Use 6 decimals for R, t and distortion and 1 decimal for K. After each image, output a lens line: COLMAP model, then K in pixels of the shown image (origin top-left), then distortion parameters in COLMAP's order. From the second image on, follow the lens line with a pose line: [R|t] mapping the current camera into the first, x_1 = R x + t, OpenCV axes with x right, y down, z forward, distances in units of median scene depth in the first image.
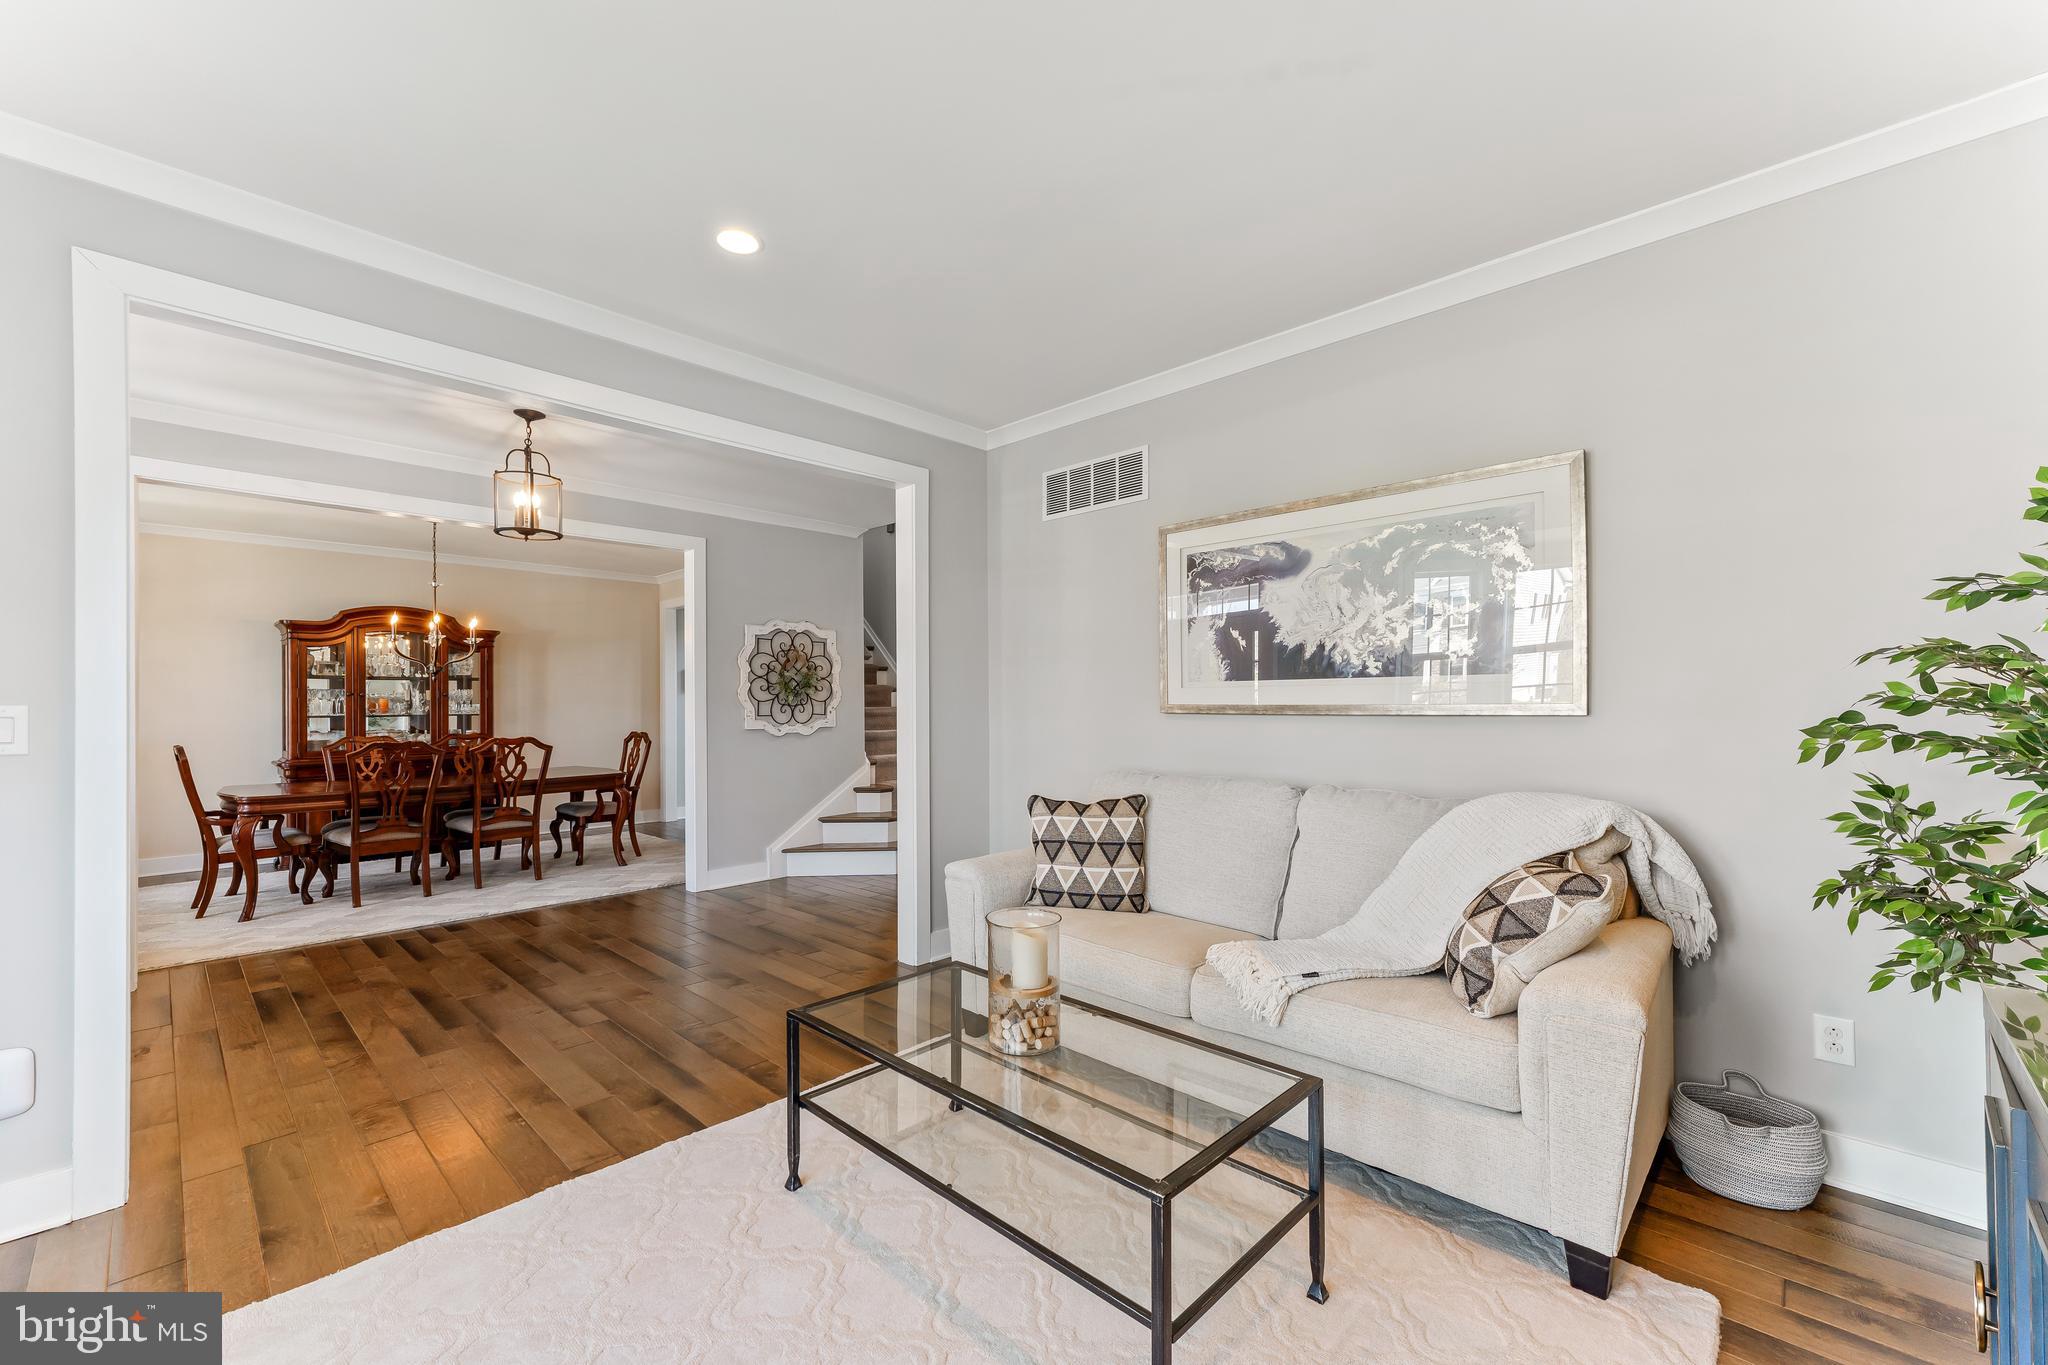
lens RADIAL K [[827.6, 0, 1018.7], [0, 827.6, 696.9], [0, 0, 1]] dist [0.003404, -0.000111]
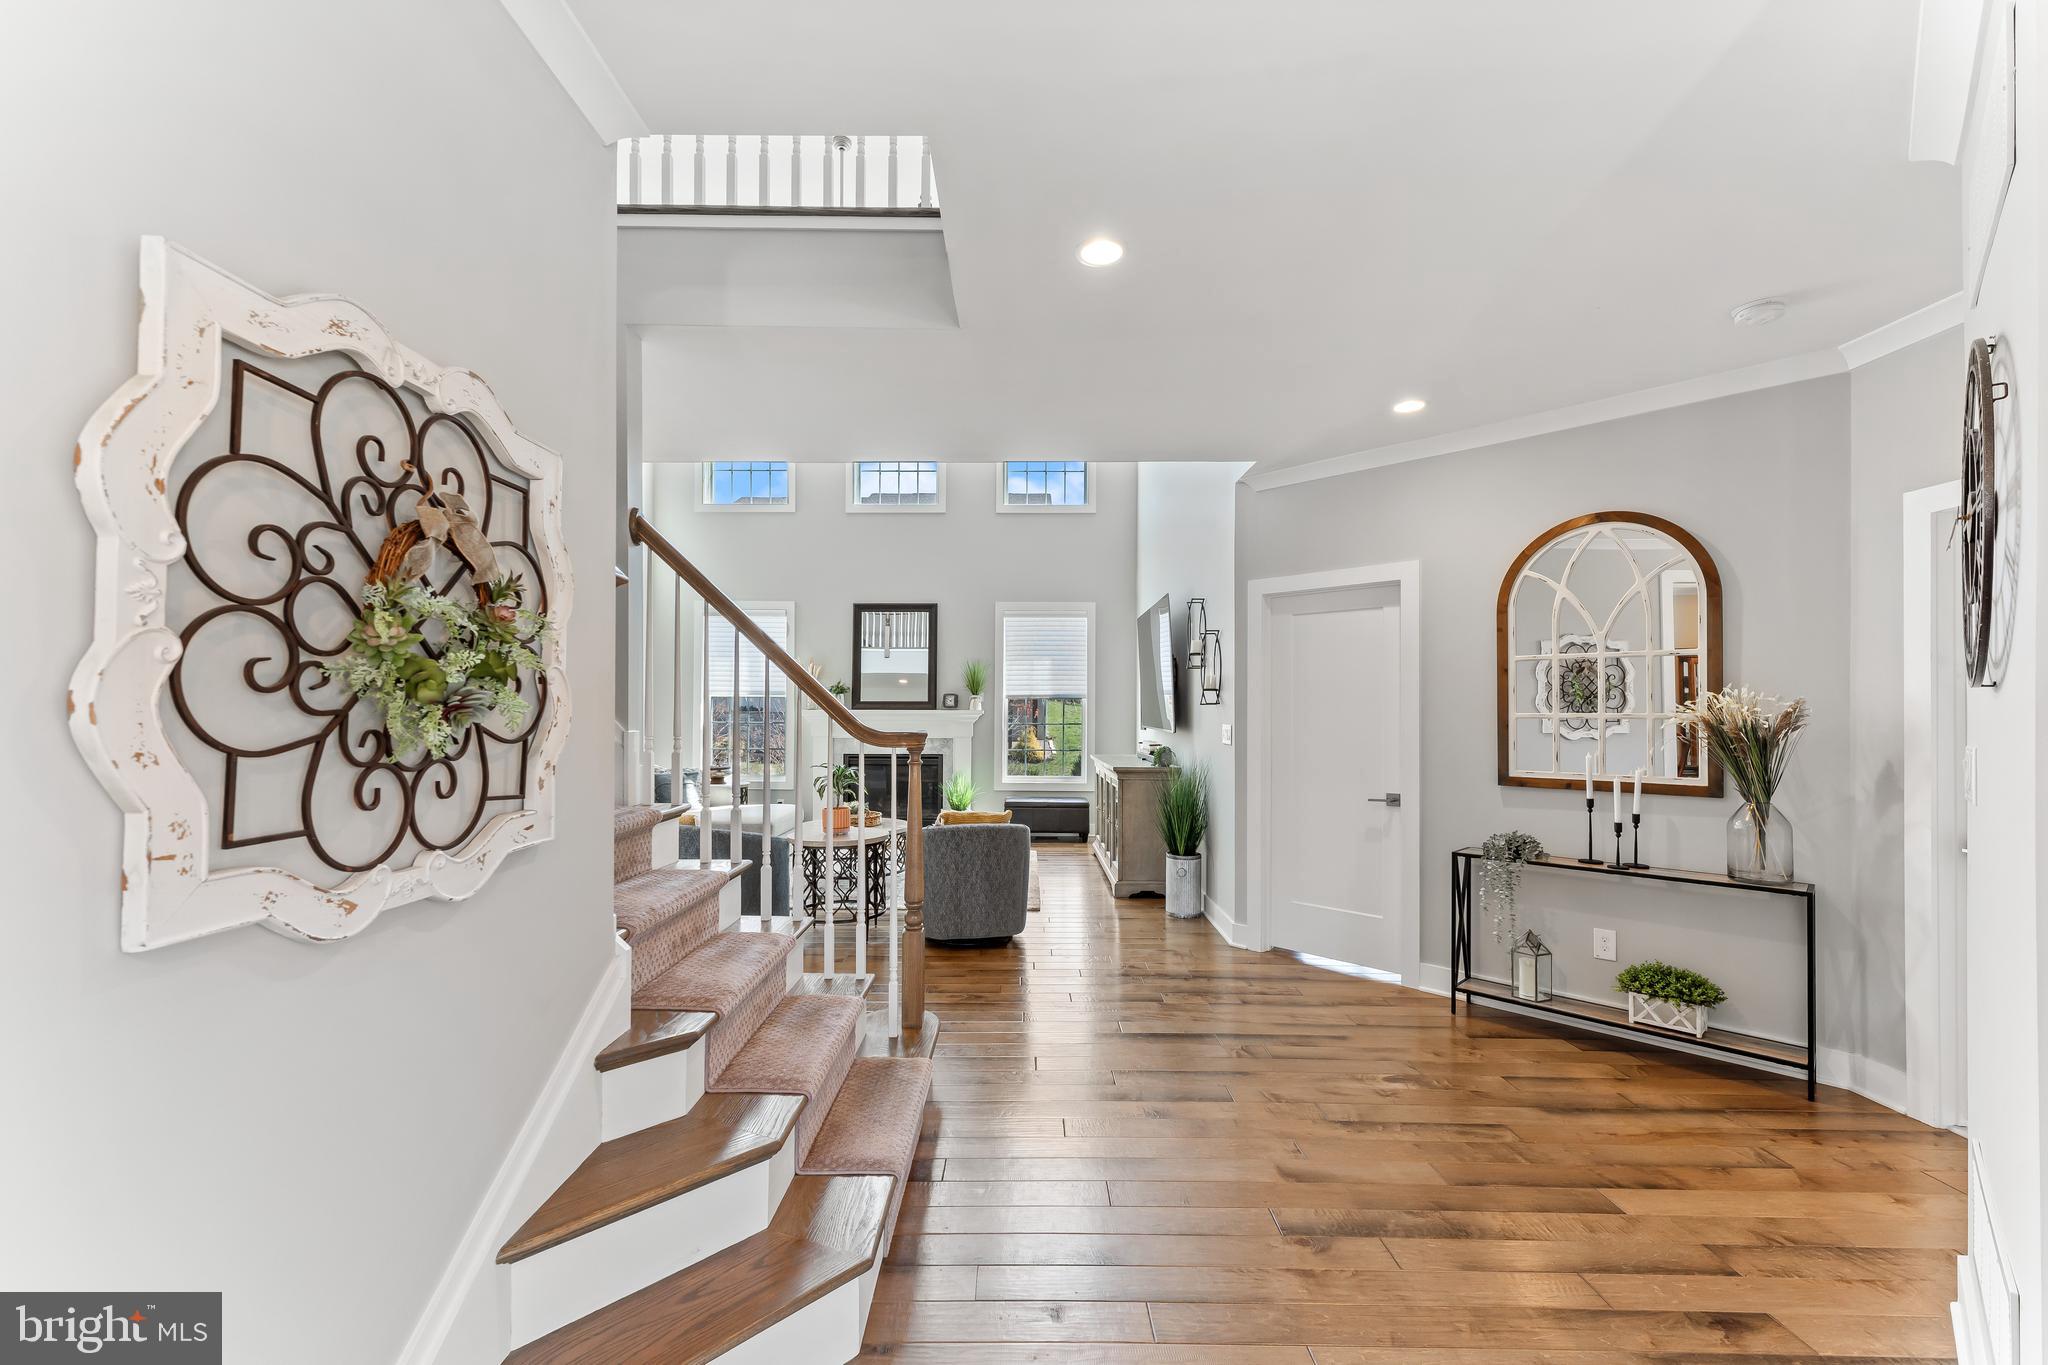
lens RADIAL K [[827.6, 0, 1018.7], [0, 827.6, 696.9], [0, 0, 1]] dist [0.003404, -0.000111]
pose [[0.728643, 0.020094, 0.684599, -0.508214], [-0.013846, 0.999797, -0.014609, -0.009217], [-0.684754, 0.001165, 0.728773, 1.265028]]
